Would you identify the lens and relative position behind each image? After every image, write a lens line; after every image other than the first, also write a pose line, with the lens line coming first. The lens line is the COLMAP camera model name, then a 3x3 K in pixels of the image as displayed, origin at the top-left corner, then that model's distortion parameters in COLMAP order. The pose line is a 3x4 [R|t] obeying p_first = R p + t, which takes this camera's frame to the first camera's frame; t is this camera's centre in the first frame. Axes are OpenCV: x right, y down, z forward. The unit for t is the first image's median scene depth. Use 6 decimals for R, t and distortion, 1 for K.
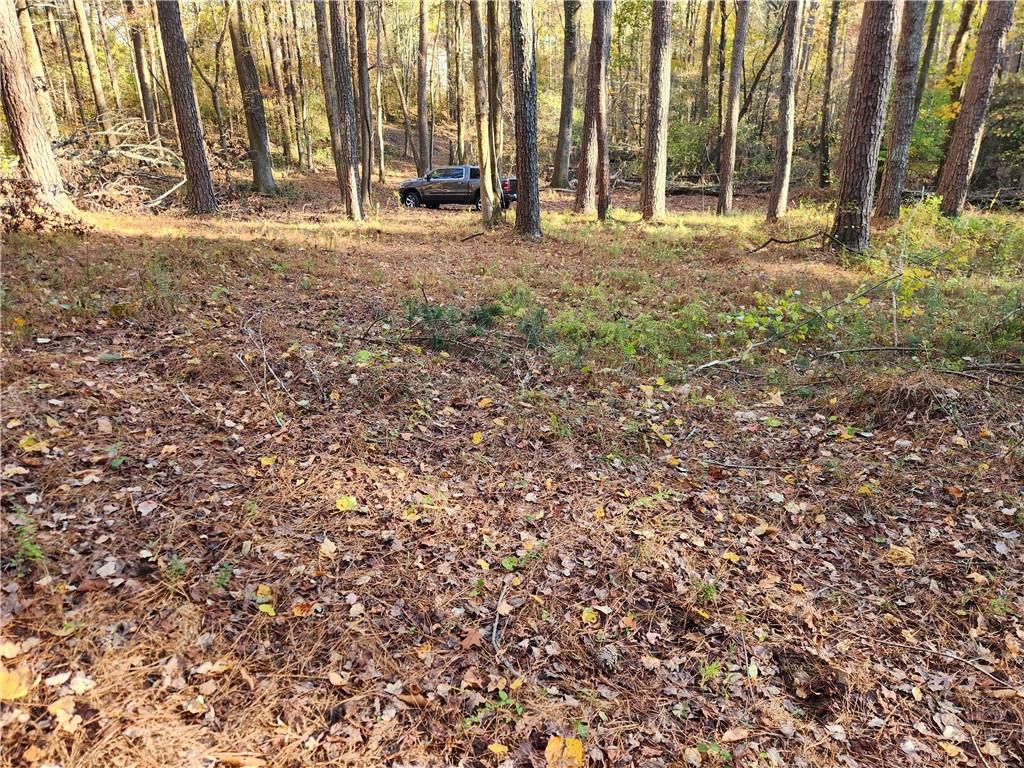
lens RADIAL K [[691.9, 0, 509.3], [0, 691.9, 385.1], [0, 0, 1]] dist [0.050835, -0.000297]
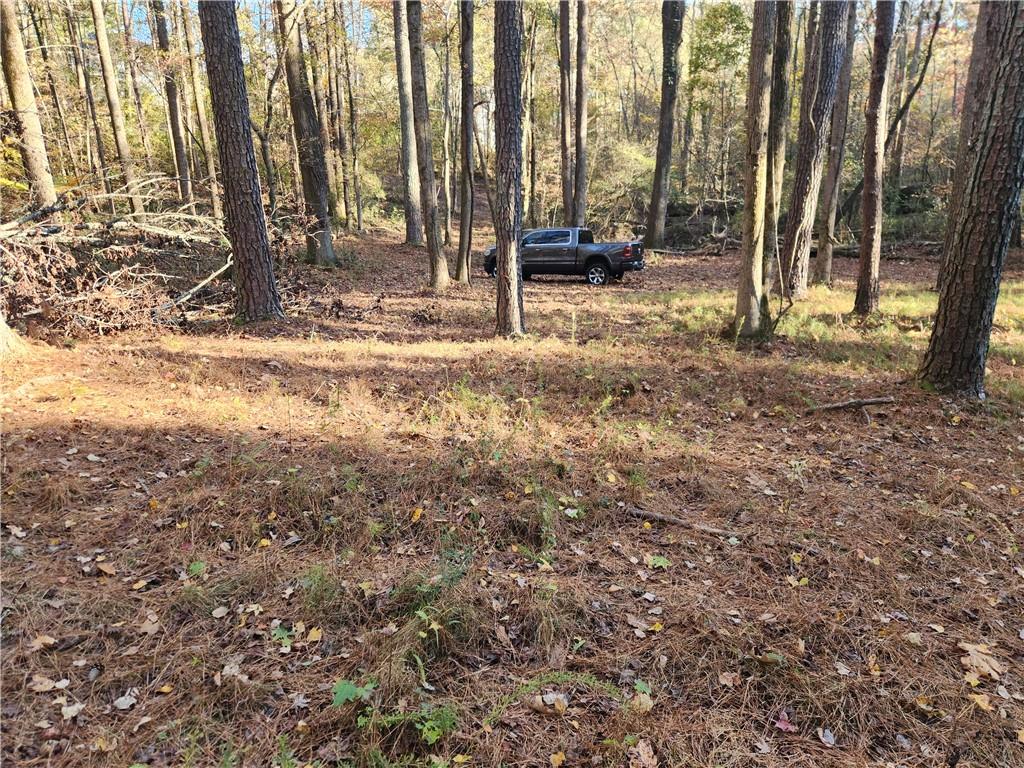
lens RADIAL K [[691.9, 0, 515.4], [0, 691.9, 382.4], [0, 0, 1]] dist [0.050835, -0.000297]
pose [[0.999742, -0.004919, -0.022176, -0.099326], [0.003275, 0.997285, -0.073565, -0.072957], [0.022477, 0.073473, 0.997044, 0.199453]]
